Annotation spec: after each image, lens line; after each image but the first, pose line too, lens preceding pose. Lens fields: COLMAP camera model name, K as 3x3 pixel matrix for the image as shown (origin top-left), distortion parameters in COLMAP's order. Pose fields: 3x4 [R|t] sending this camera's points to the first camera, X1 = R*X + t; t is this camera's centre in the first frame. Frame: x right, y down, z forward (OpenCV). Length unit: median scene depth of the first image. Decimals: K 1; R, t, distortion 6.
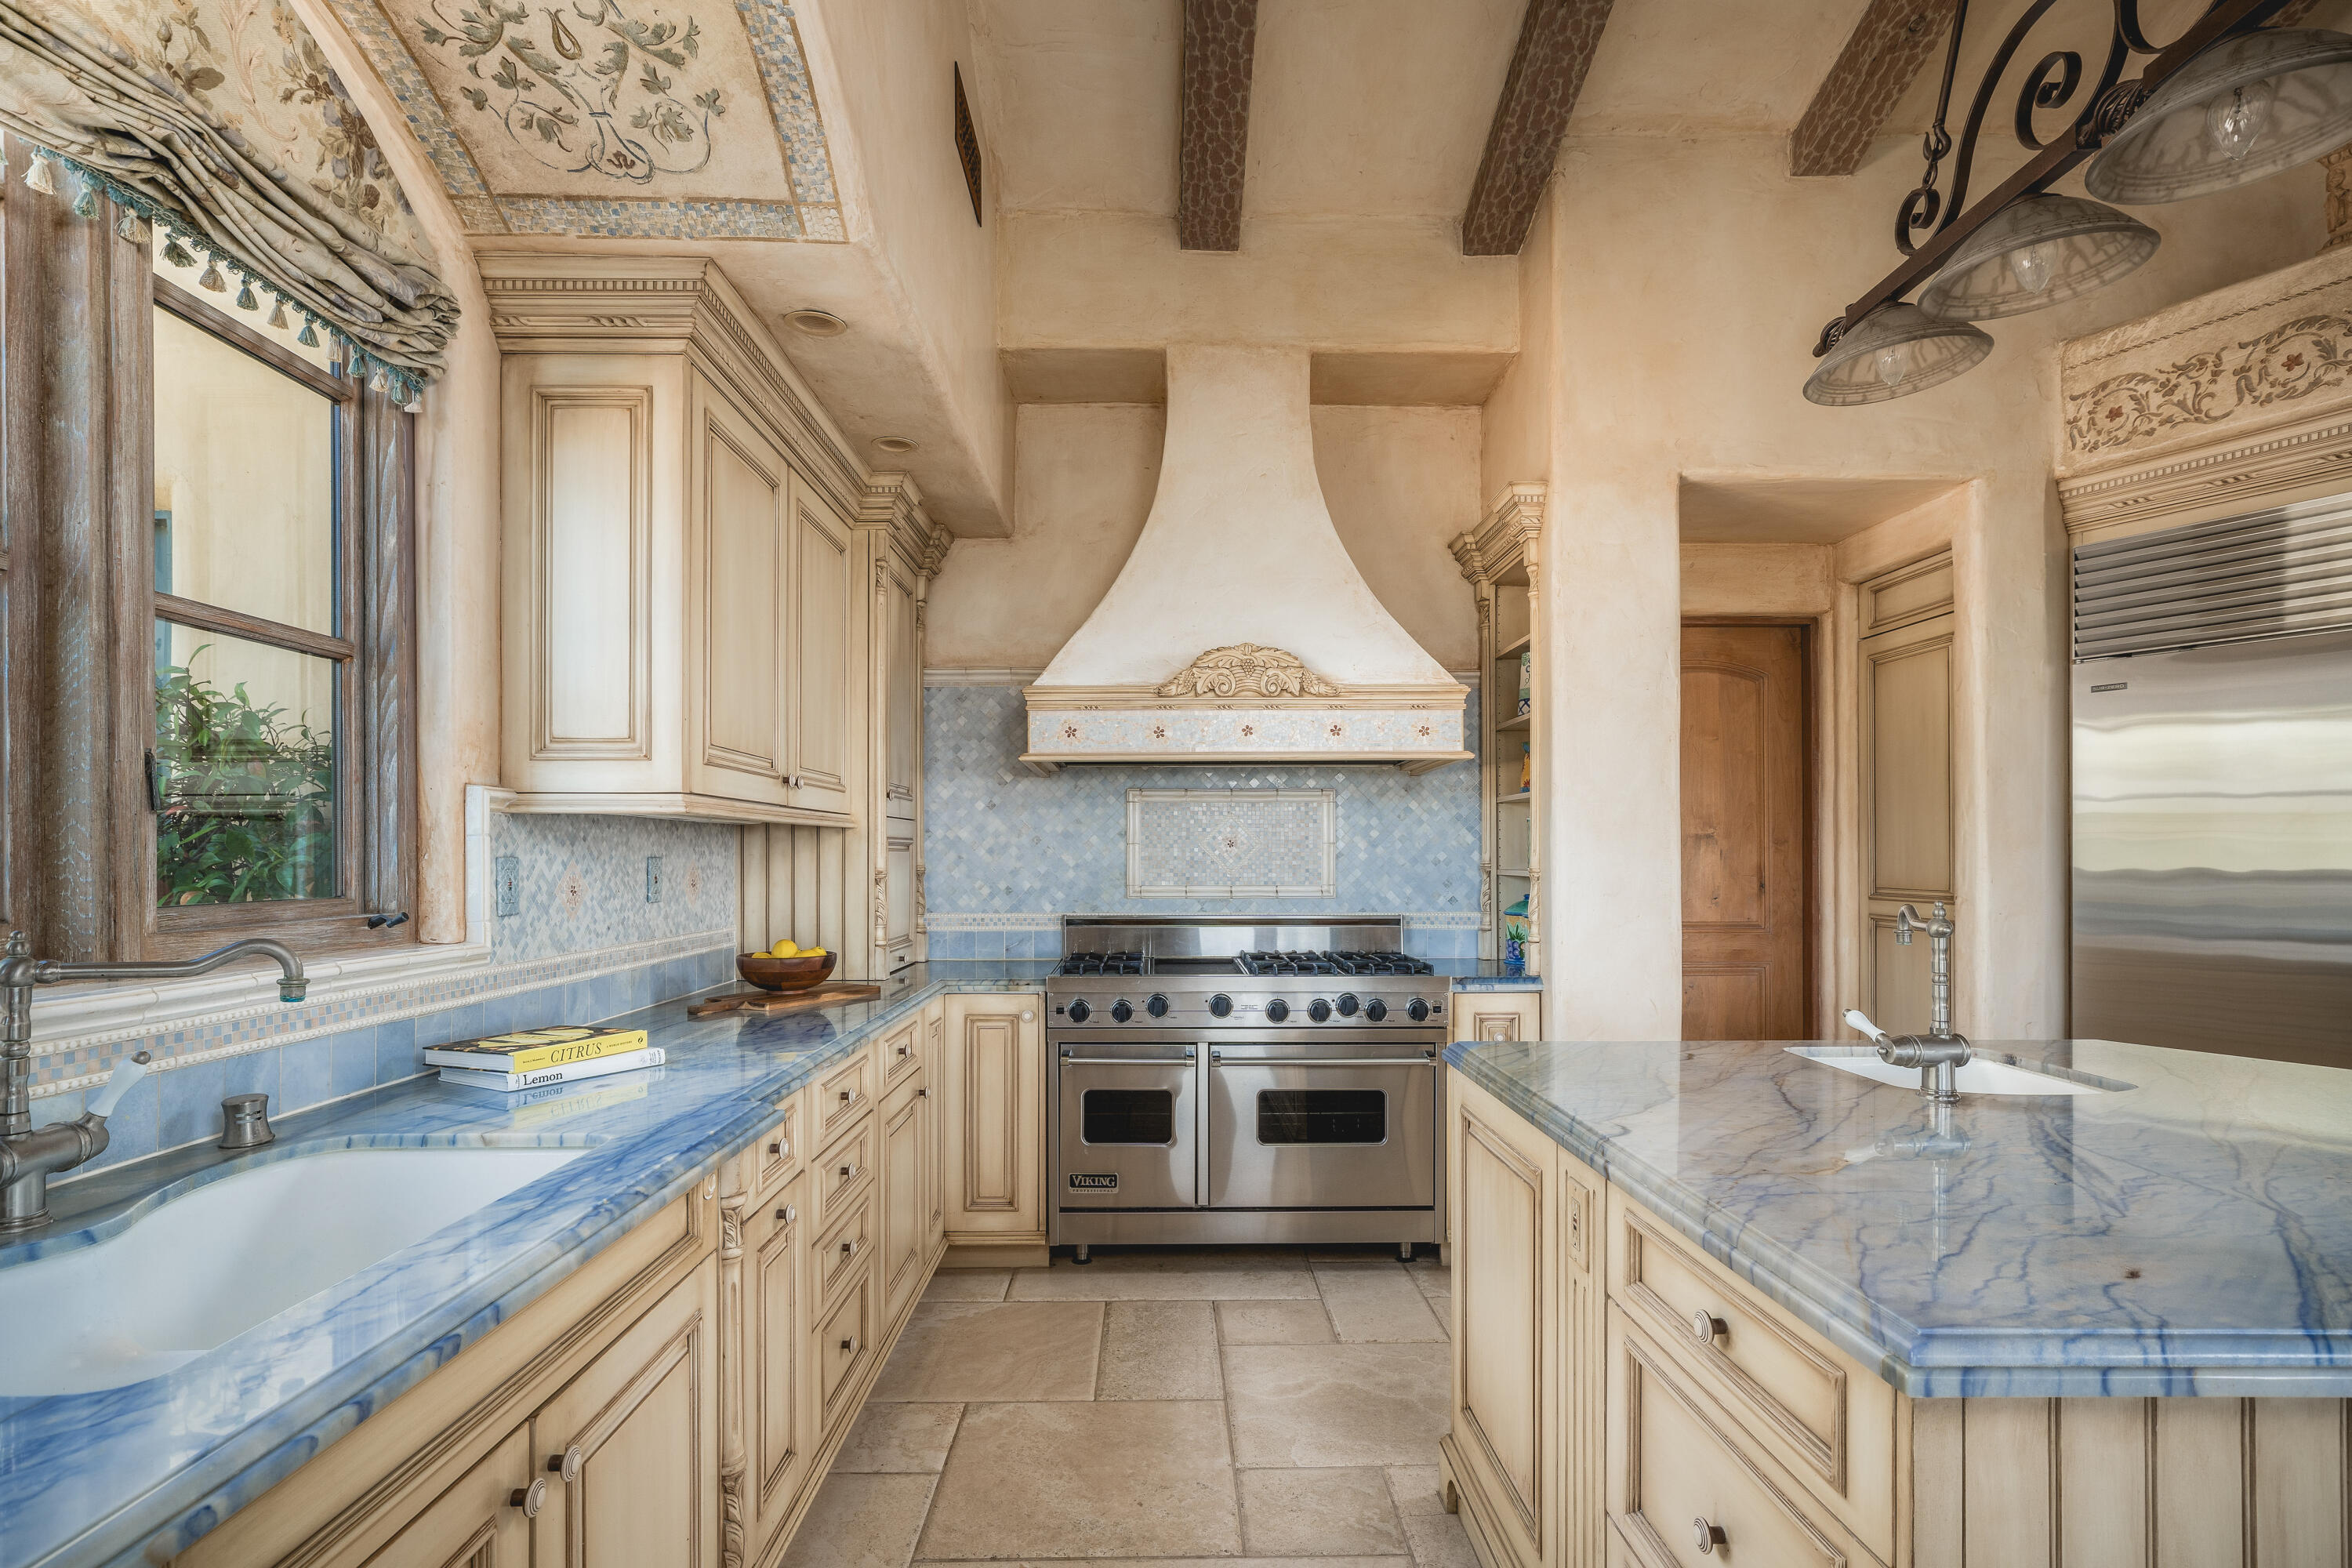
lens RADIAL K [[1124.1, 0, 1167.4], [0, 1124.1, 842.7], [0, 0, 1]] dist [0.001652, 0.000819]
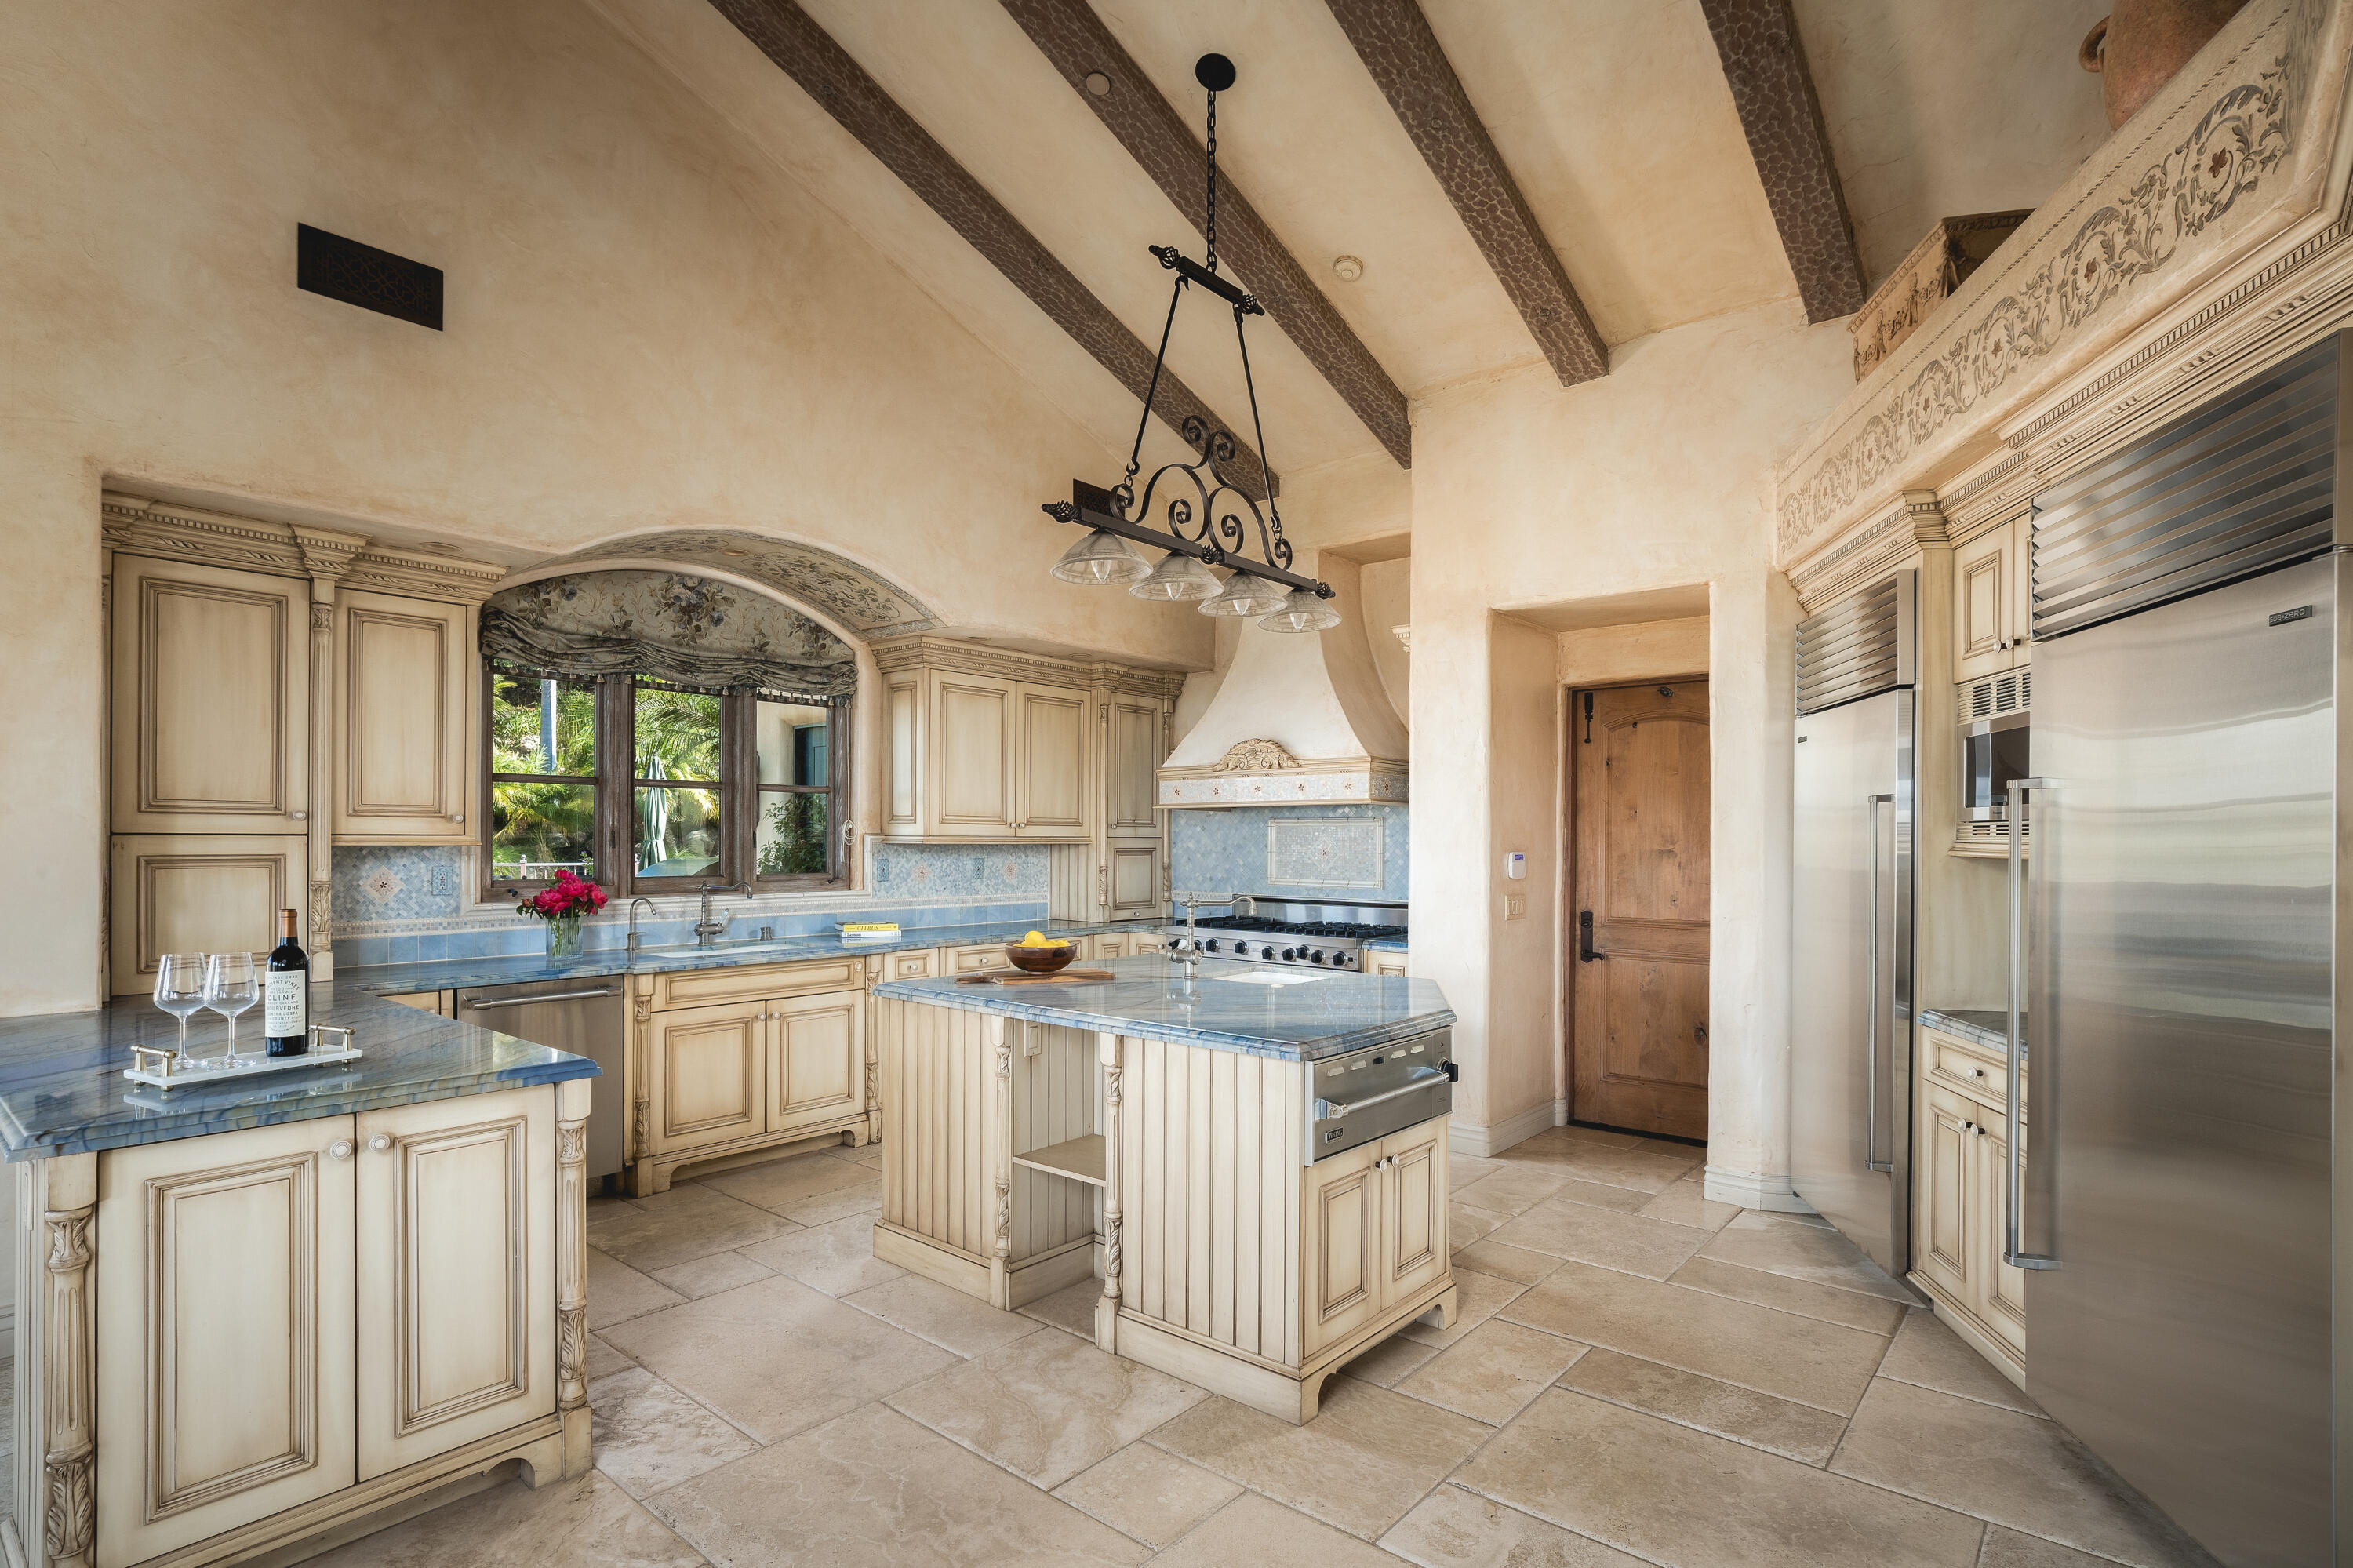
lens RADIAL K [[1124.6, 0, 1167.9], [0, 1124.6, 842.7], [0, 0, 1]] dist [0.001652, 0.000819]
pose [[0.758549, 0.007473, -0.651573, 1.087604], [0.001071, 0.999919, 0.012715, -0.039623], [0.651615, -0.010343, 0.758480, -0.391266]]
